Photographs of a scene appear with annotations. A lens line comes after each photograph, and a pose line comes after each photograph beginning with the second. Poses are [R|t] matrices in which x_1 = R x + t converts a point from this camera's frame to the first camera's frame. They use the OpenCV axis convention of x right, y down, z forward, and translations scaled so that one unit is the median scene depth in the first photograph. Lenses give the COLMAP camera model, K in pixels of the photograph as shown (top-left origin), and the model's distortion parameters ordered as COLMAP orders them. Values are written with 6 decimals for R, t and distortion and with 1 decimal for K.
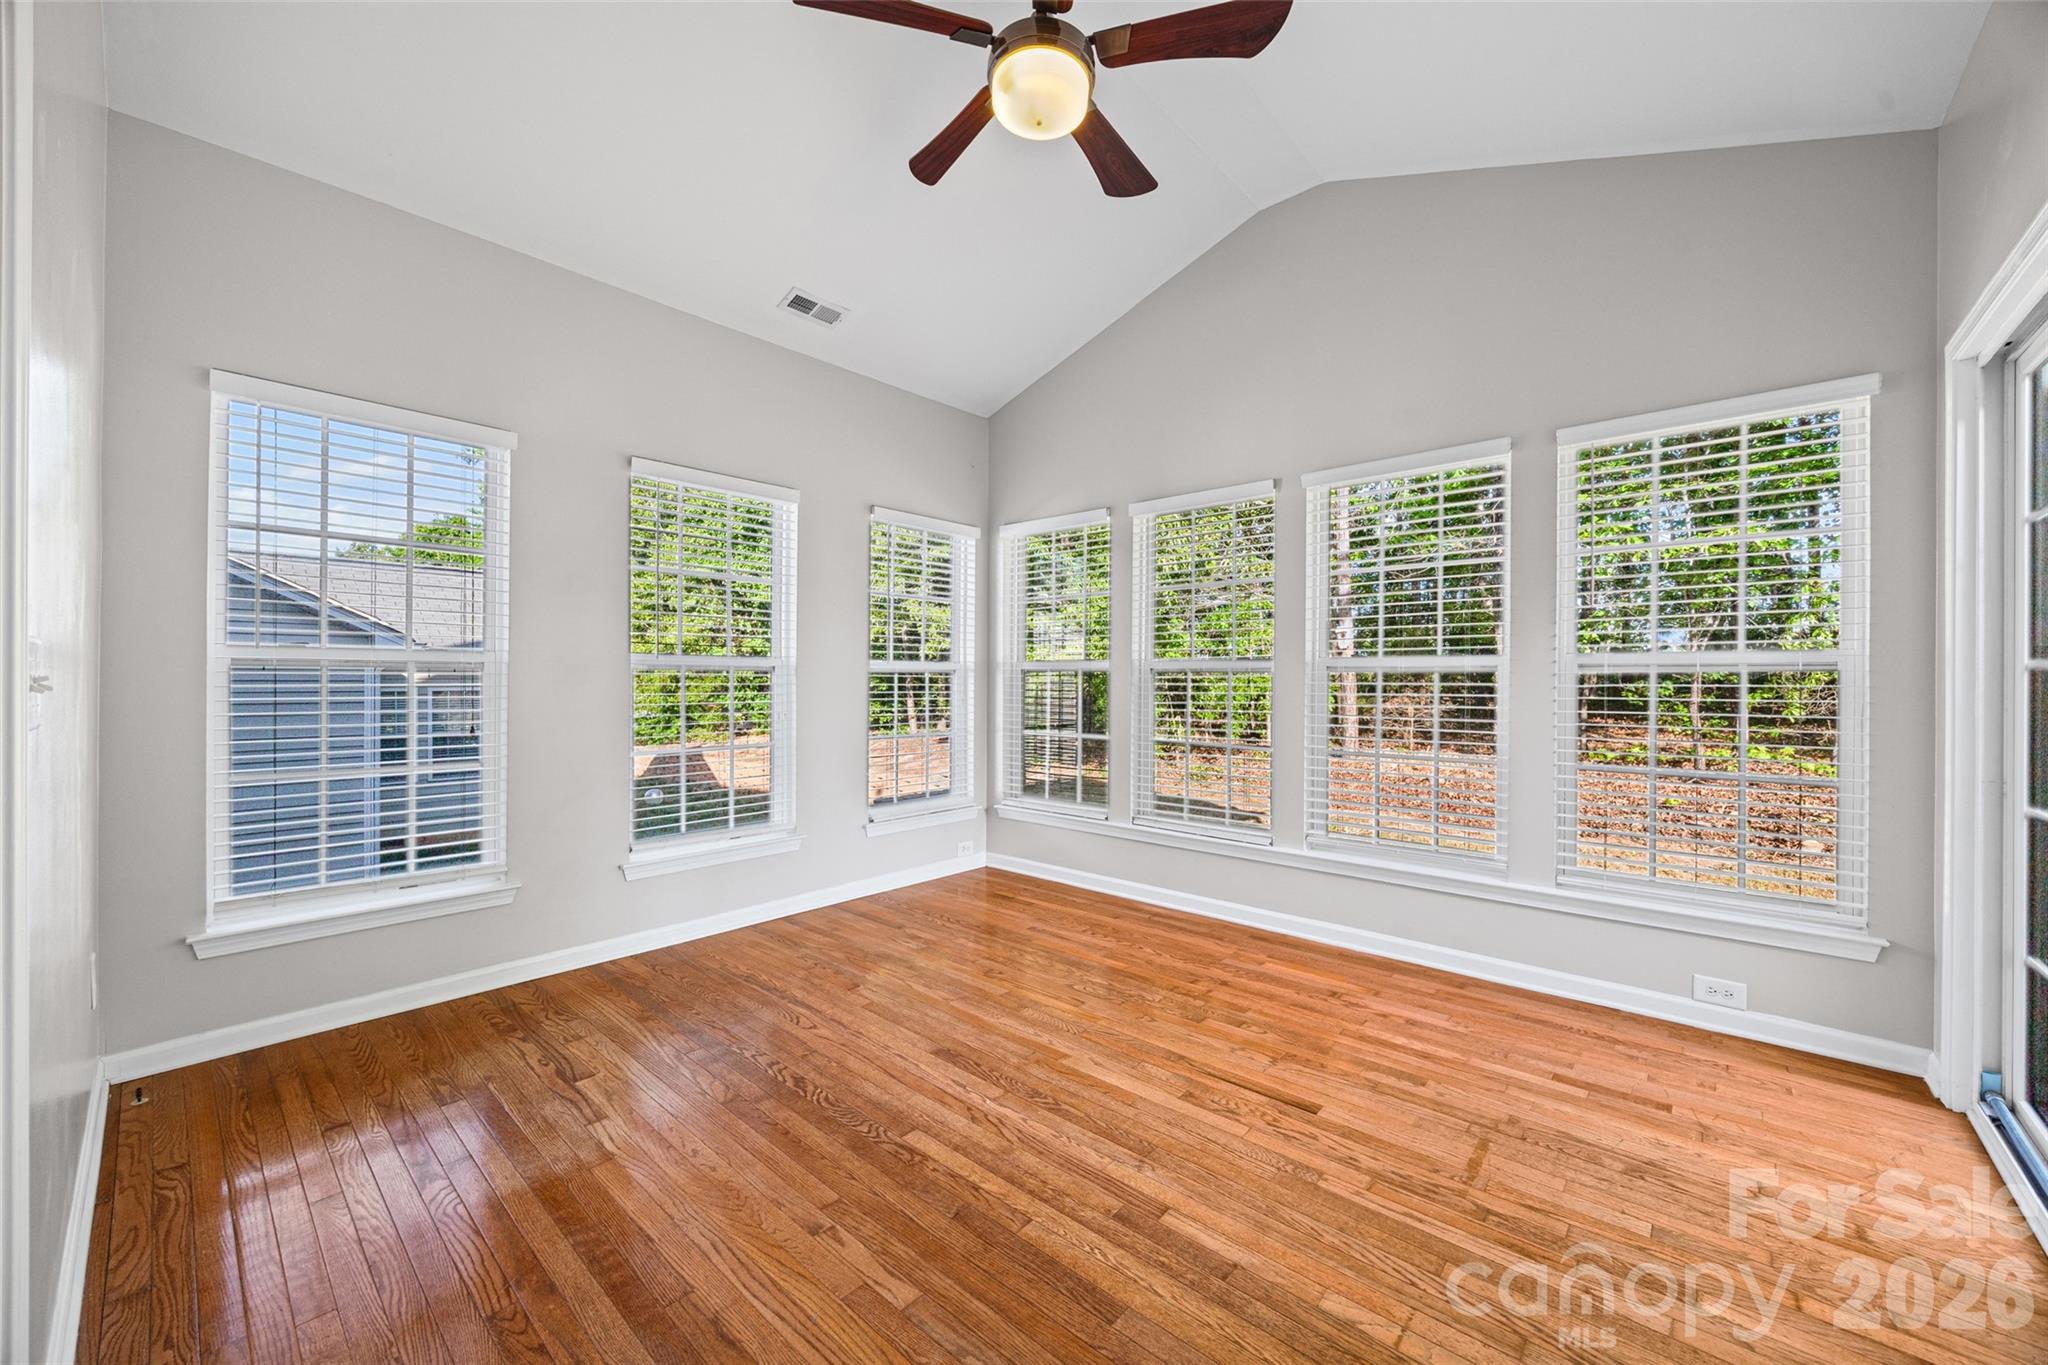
lens RADIAL K [[784.4, 0, 1024.0], [0, 784.4, 682.5], [0, 0, 1]] dist [-0.000190, -0.000082]
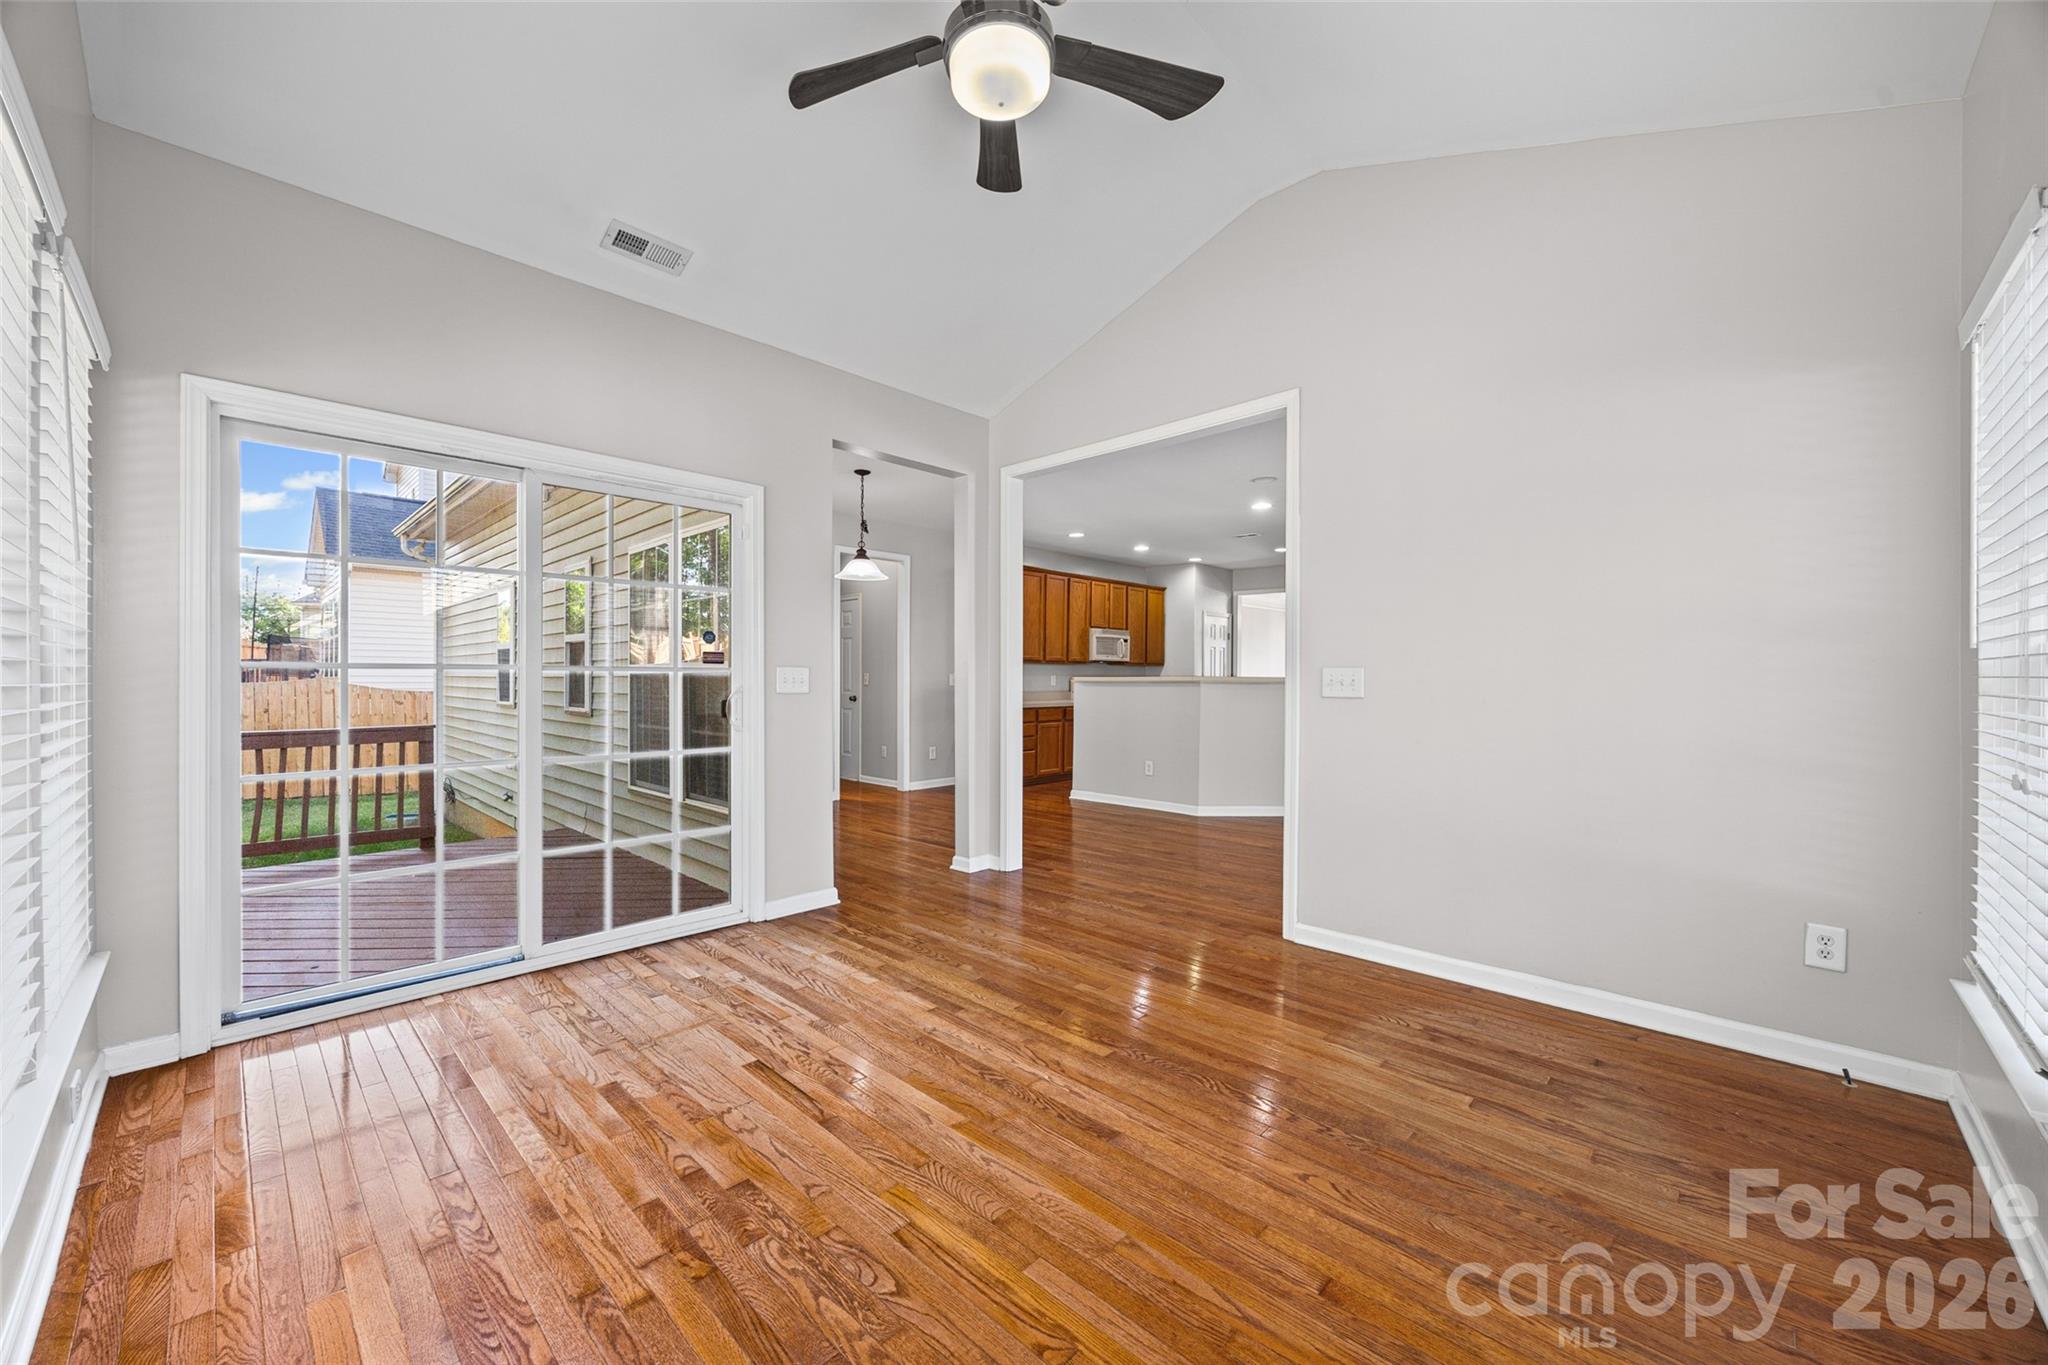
lens RADIAL K [[777.5, 0, 1028.8], [0, 777.5, 679.4], [0, 0, 1]] dist [0.009424, -0.010237]
pose [[-0.999633, -0.003894, 0.026822, -0.047616], [-0.003763, 0.999981, 0.004932, -0.010310], [-0.026841, 0.004829, -0.999628, 2.021760]]
